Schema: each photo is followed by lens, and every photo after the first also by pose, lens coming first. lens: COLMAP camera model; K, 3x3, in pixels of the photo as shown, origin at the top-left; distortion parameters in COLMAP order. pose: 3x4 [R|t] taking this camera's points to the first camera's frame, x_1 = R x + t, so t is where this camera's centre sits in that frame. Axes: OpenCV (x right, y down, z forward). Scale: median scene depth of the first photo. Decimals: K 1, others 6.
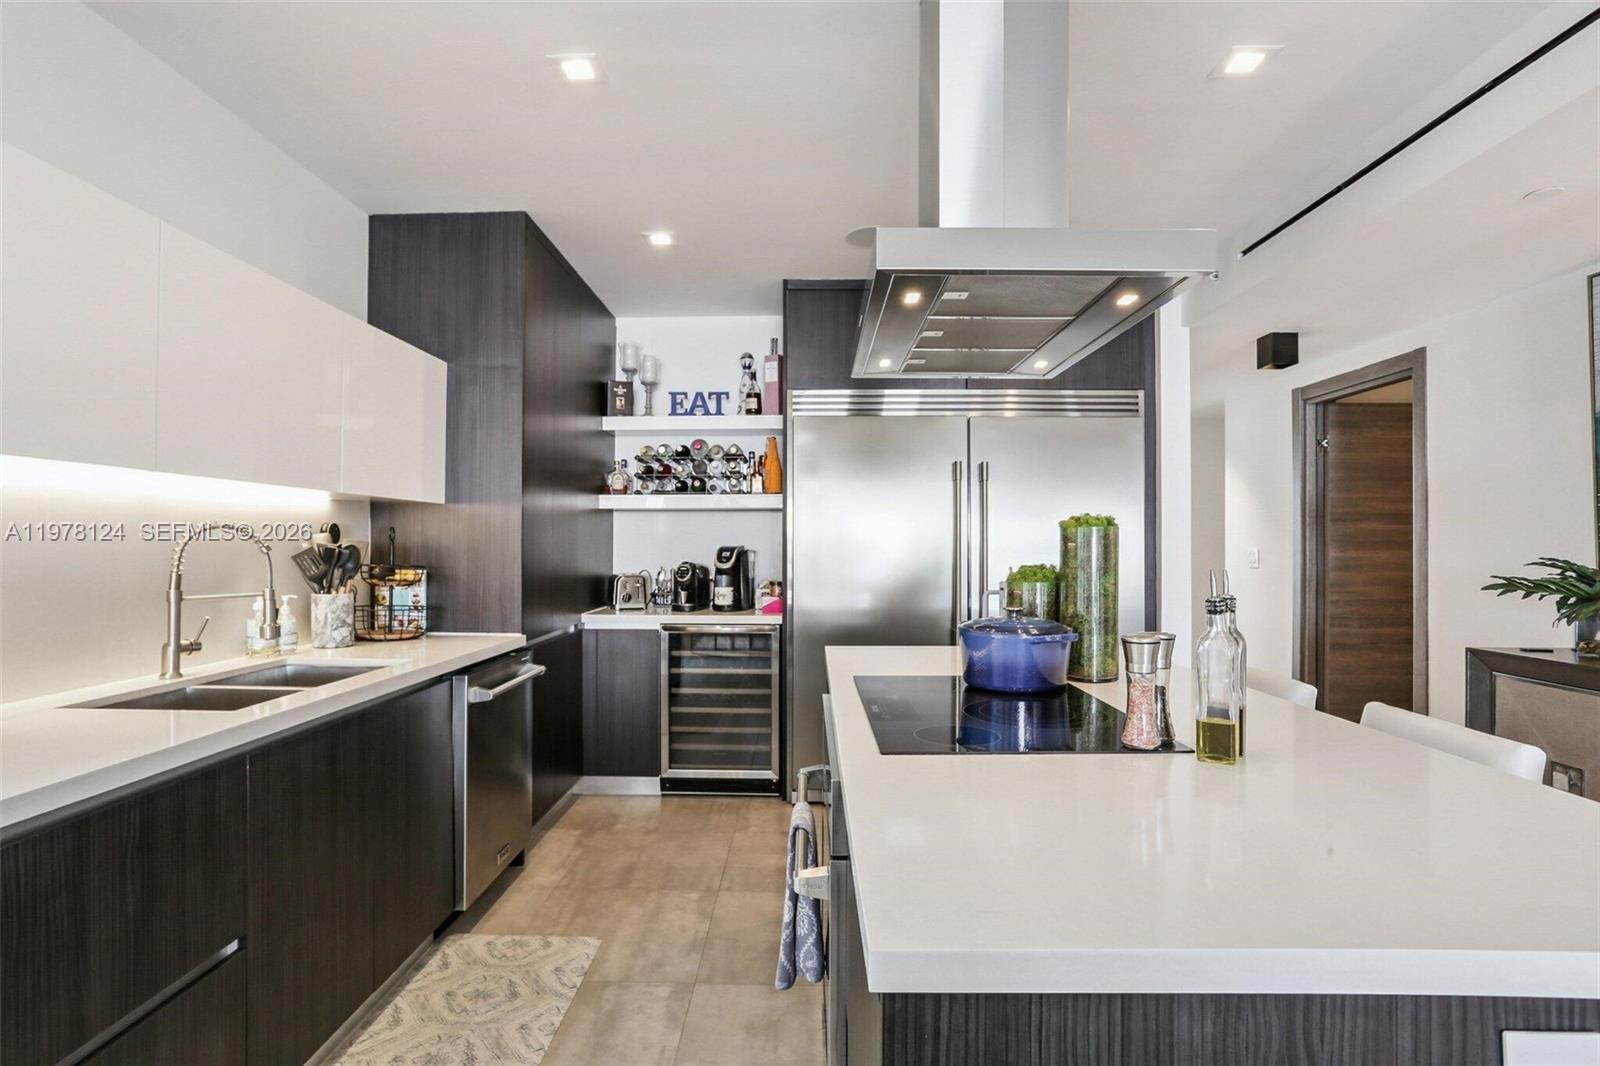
lens RADIAL K [[801.3, 0, 803.6], [0, 801.3, 538.9], [0, 0, 1]] dist [-0.020937, 0.009026]
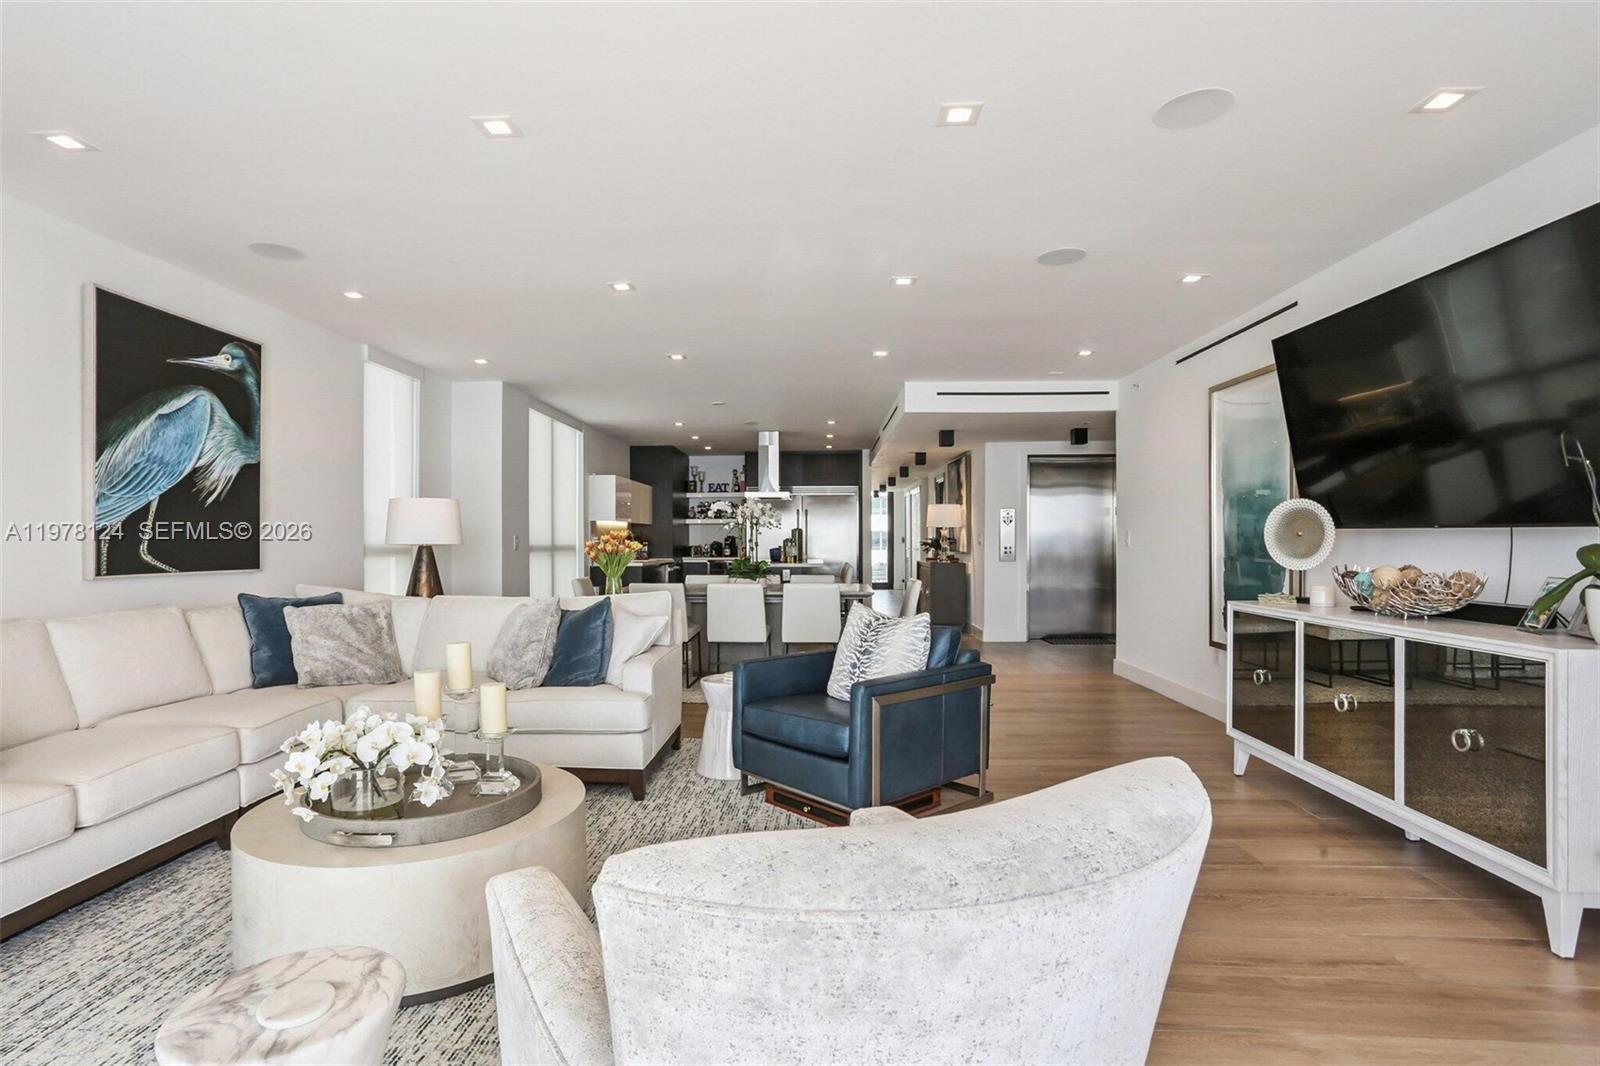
lens RADIAL K [[801.3, 0, 801.1], [0, 801.3, 537.9], [0, 0, 1]] dist [-0.020937, 0.009026]
pose [[0.999838, -0.005319, -0.017209, 0.253132], [0.005429, 0.999965, 0.006329, -0.001356], [0.017175, -0.006421, 0.999832, -2.206330]]
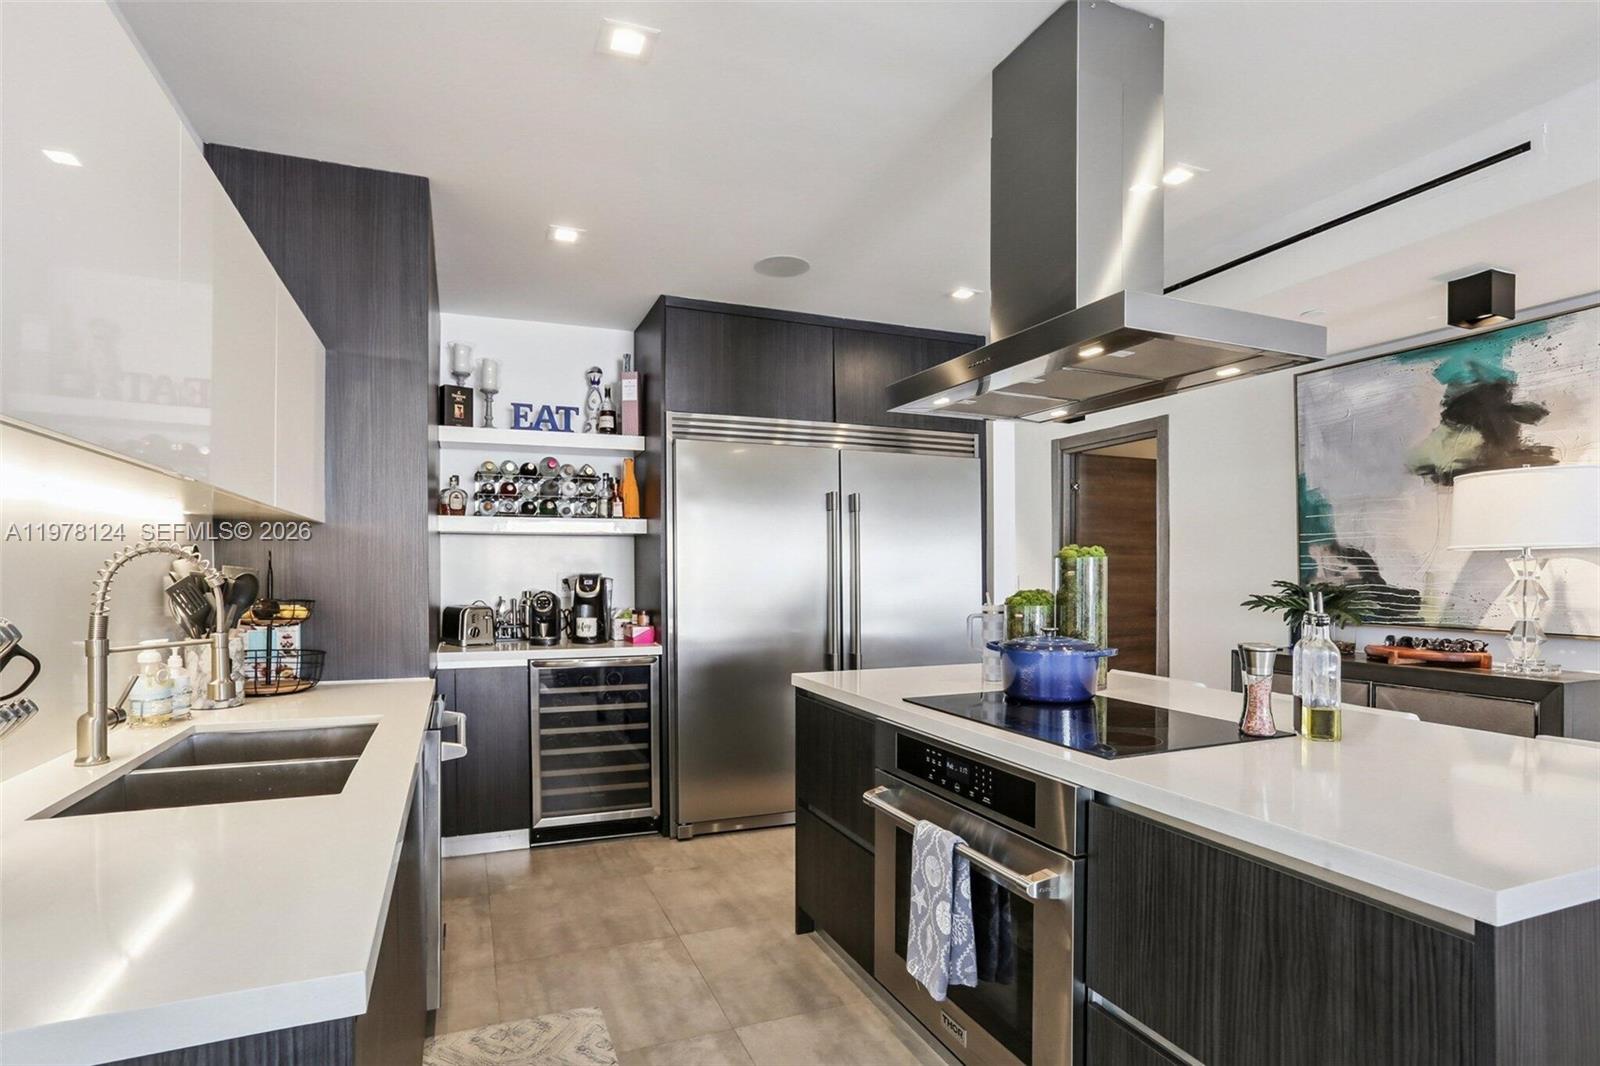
lens RADIAL K [[801.3, 0, 793.5], [0, 801.3, 576.4], [0, 0, 1]] dist [-0.020937, 0.009026]
pose [[0.920638, -0.004903, 0.390386, -0.257853], [-0.000607, 0.999902, 0.013990, -0.000972], [-0.390416, -0.013116, 0.920545, 0.054236]]
